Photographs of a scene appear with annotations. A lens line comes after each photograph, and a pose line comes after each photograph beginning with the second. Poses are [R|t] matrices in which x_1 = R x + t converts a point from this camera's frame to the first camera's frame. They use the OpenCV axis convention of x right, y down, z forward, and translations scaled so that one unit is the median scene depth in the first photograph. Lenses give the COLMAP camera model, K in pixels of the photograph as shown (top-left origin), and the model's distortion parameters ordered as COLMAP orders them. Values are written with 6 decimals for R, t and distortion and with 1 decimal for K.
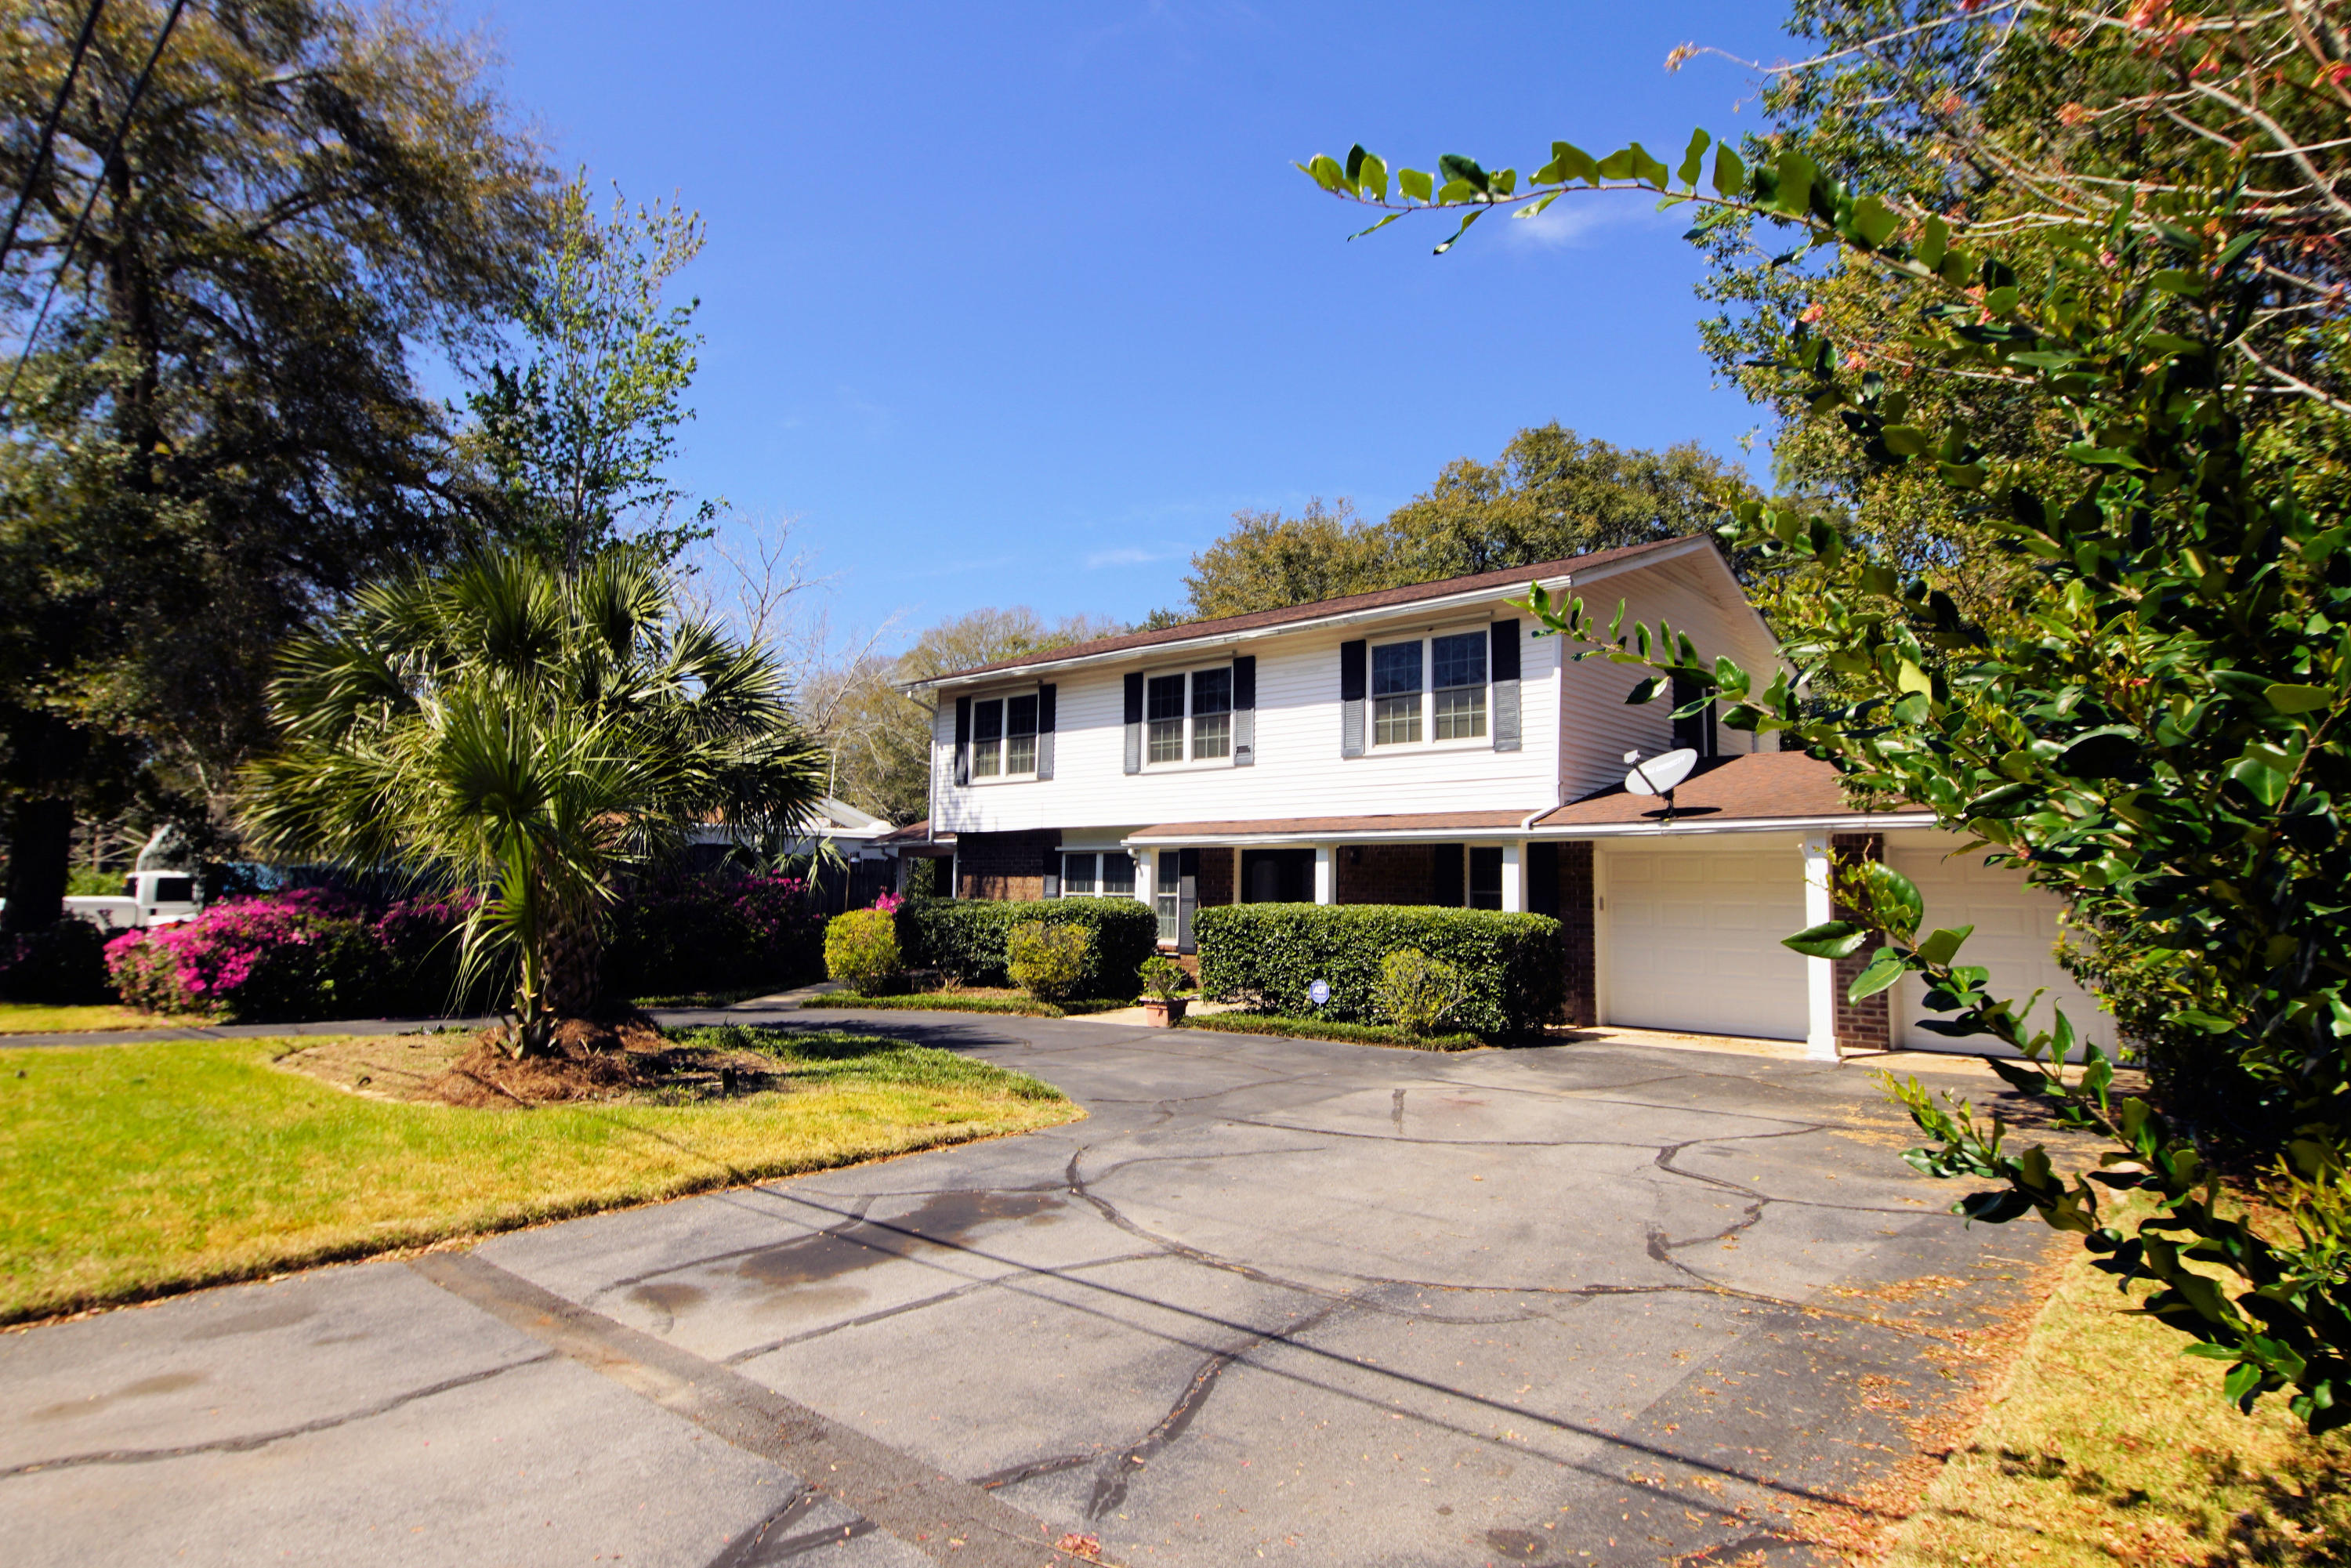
lens RADIAL K [[1261.4, 0, 1154.7], [0, 1261.4, 776.8], [0, 0, 1]] dist [0.038389, -0.035070]
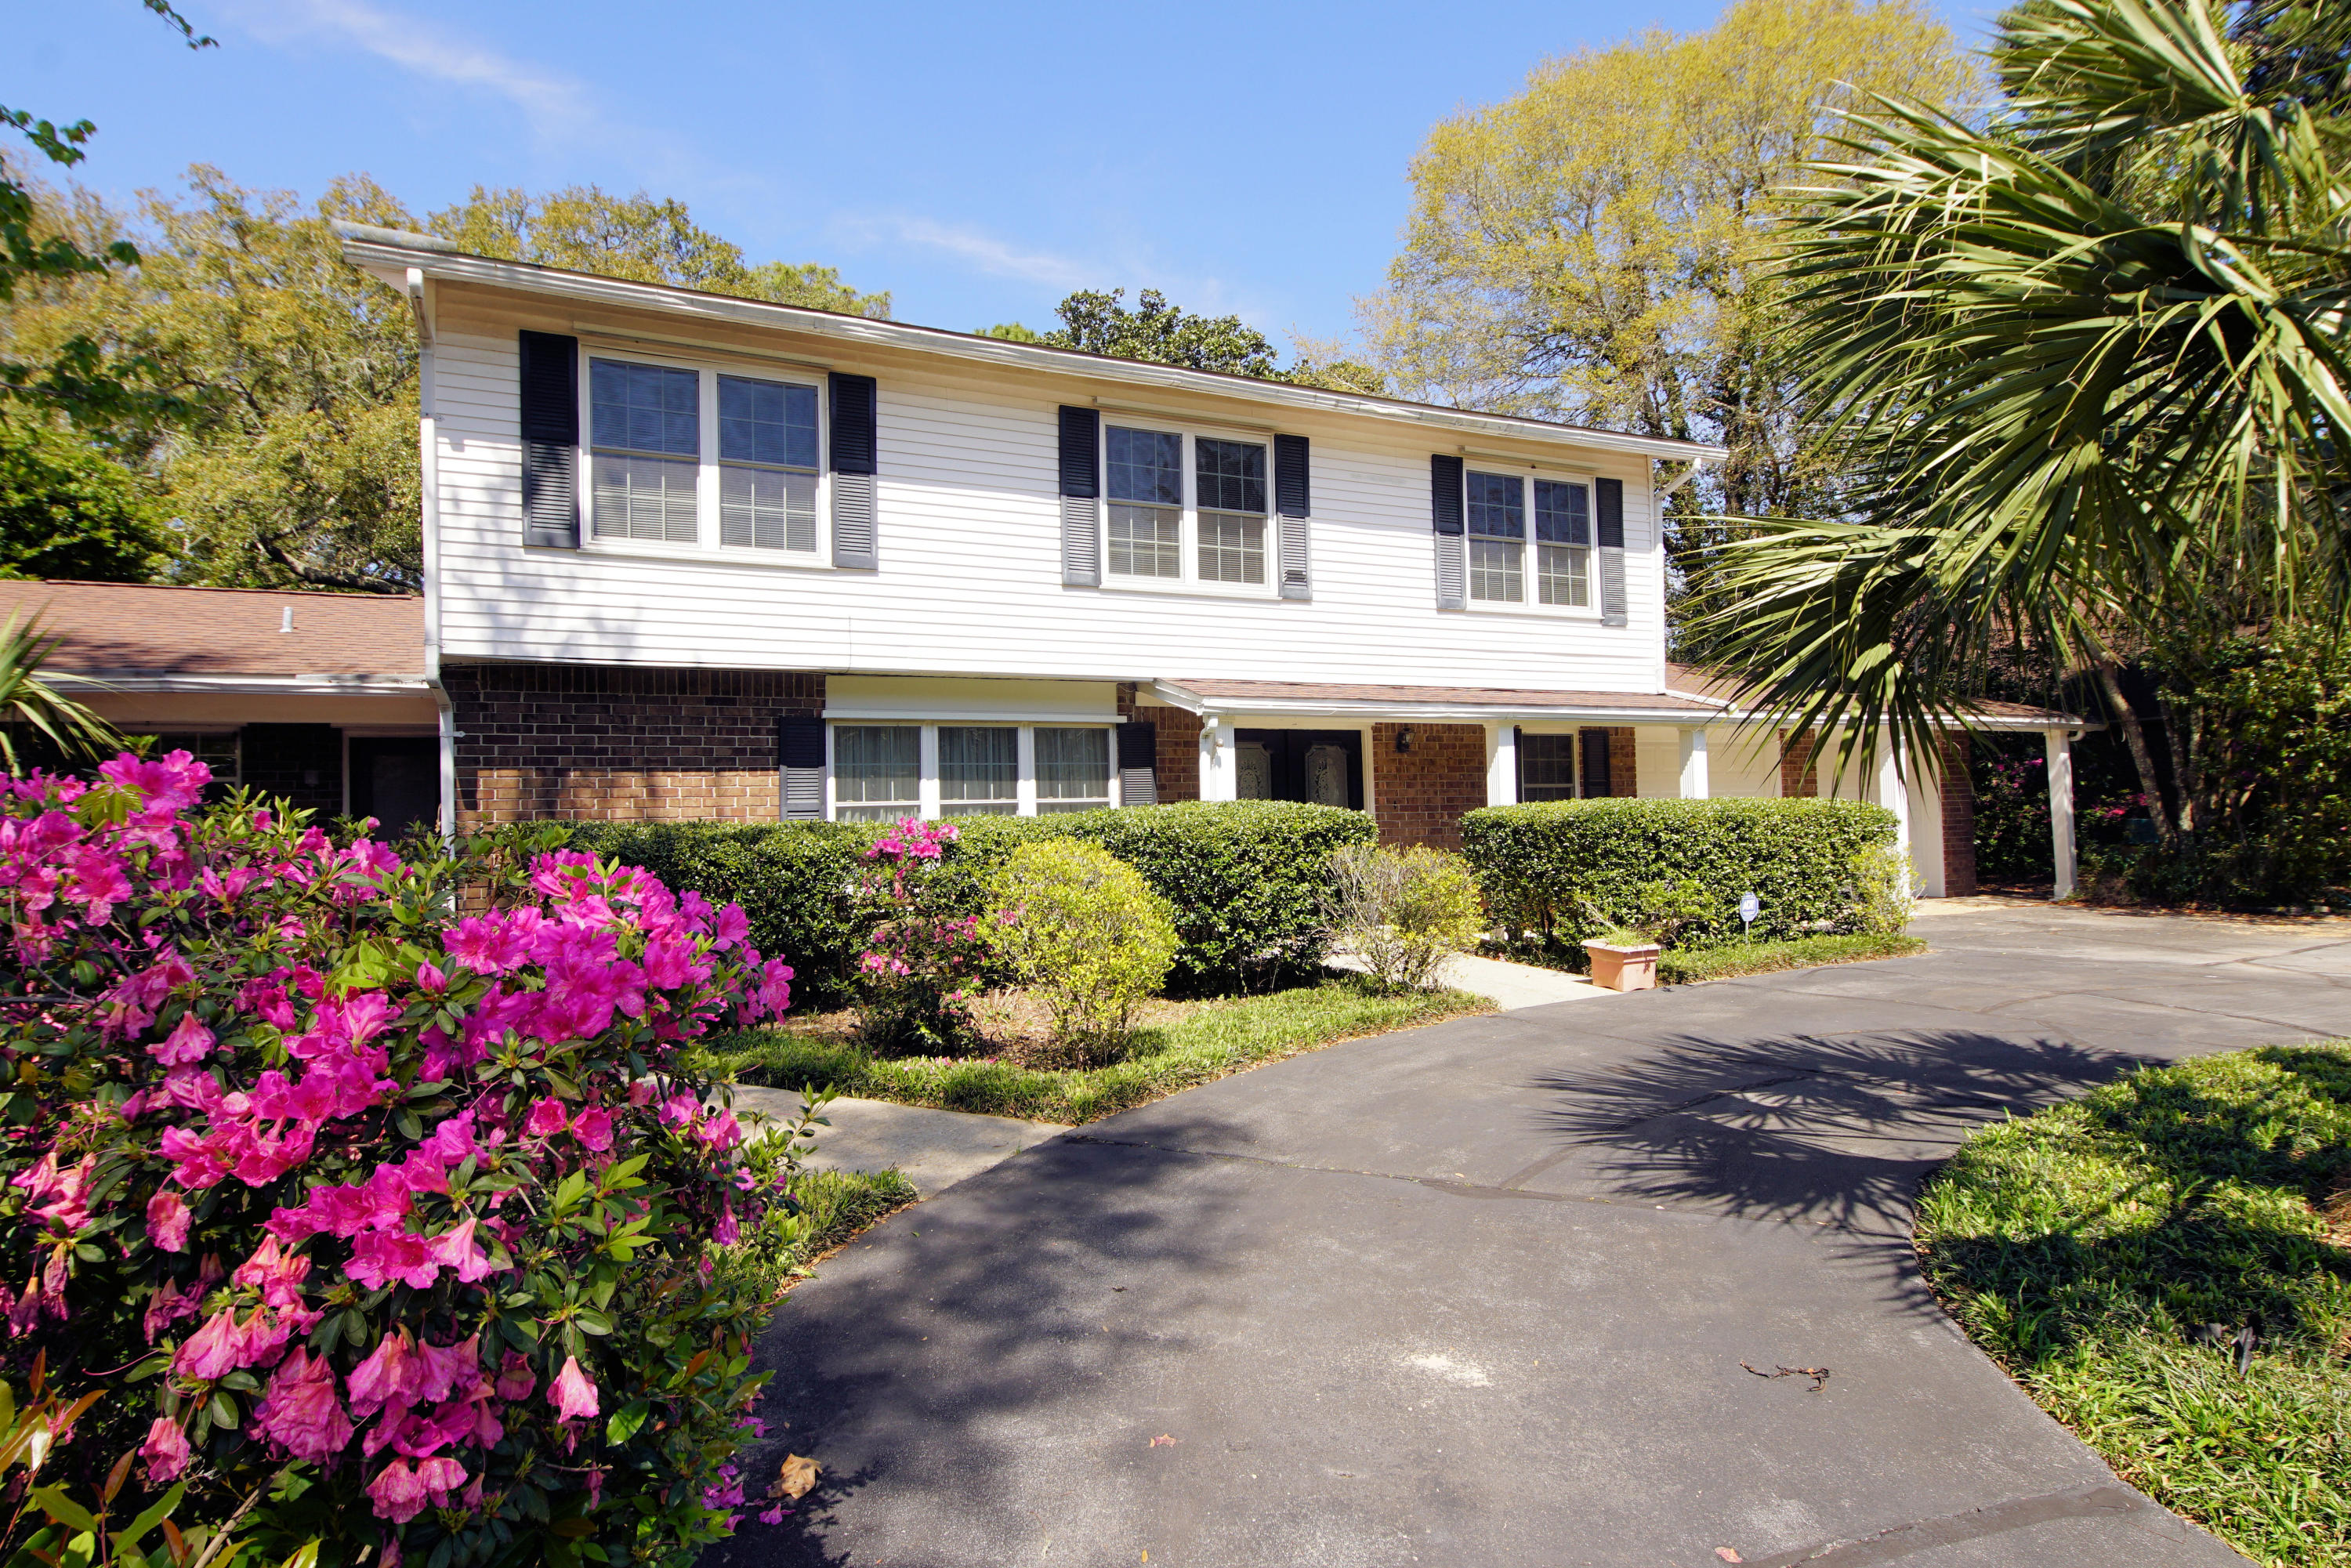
lens RADIAL K [[1261.4, 0, 1154.7], [0, 1261.4, 776.8], [0, 0, 1]] dist [0.038389, -0.035070]
pose [[0.376331, 0.007804, 0.926452, -0.567259], [-0.060582, 0.998032, 0.016202, 0.076461], [-0.924502, -0.062224, 0.376063, 0.807340]]
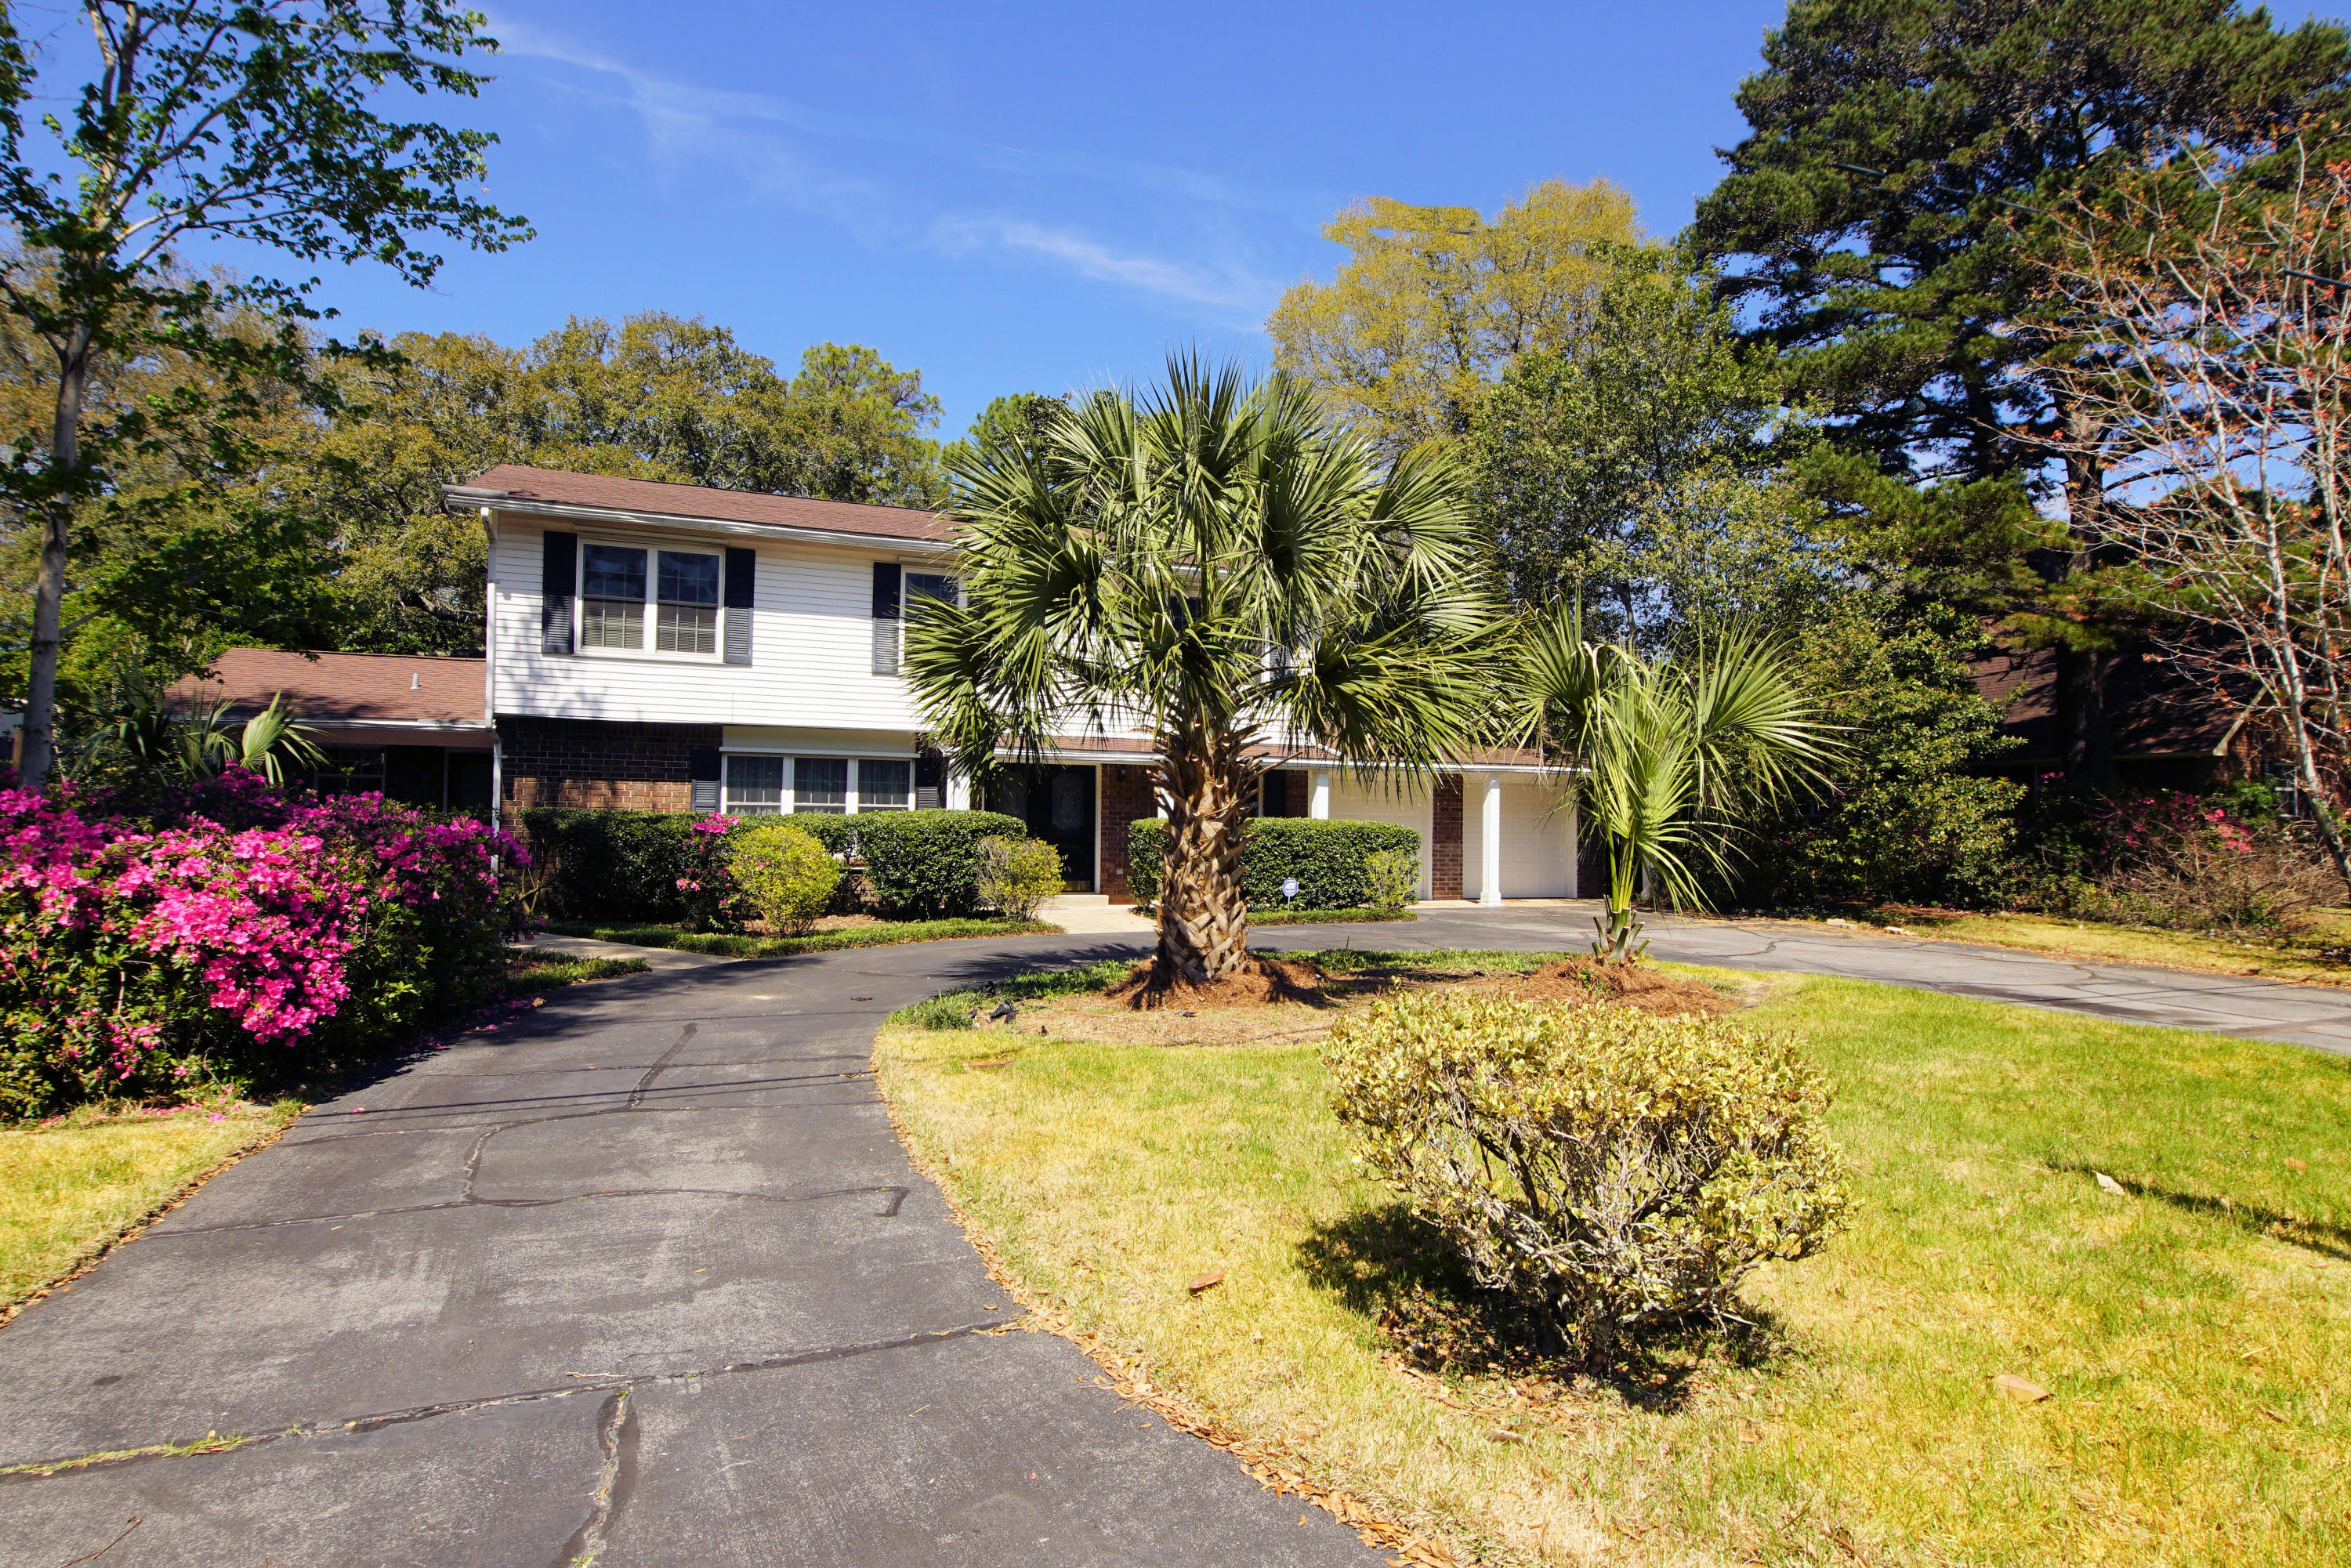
lens RADIAL K [[1261.4, 0, 1154.7], [0, 1261.4, 776.8], [0, 0, 1]] dist [0.038389, -0.035070]
pose [[0.444927, 0.025616, 0.895200, -0.801721], [-0.092052, 0.995605, 0.017262, 0.040657], [-0.890823, -0.090086, 0.445329, 0.443224]]
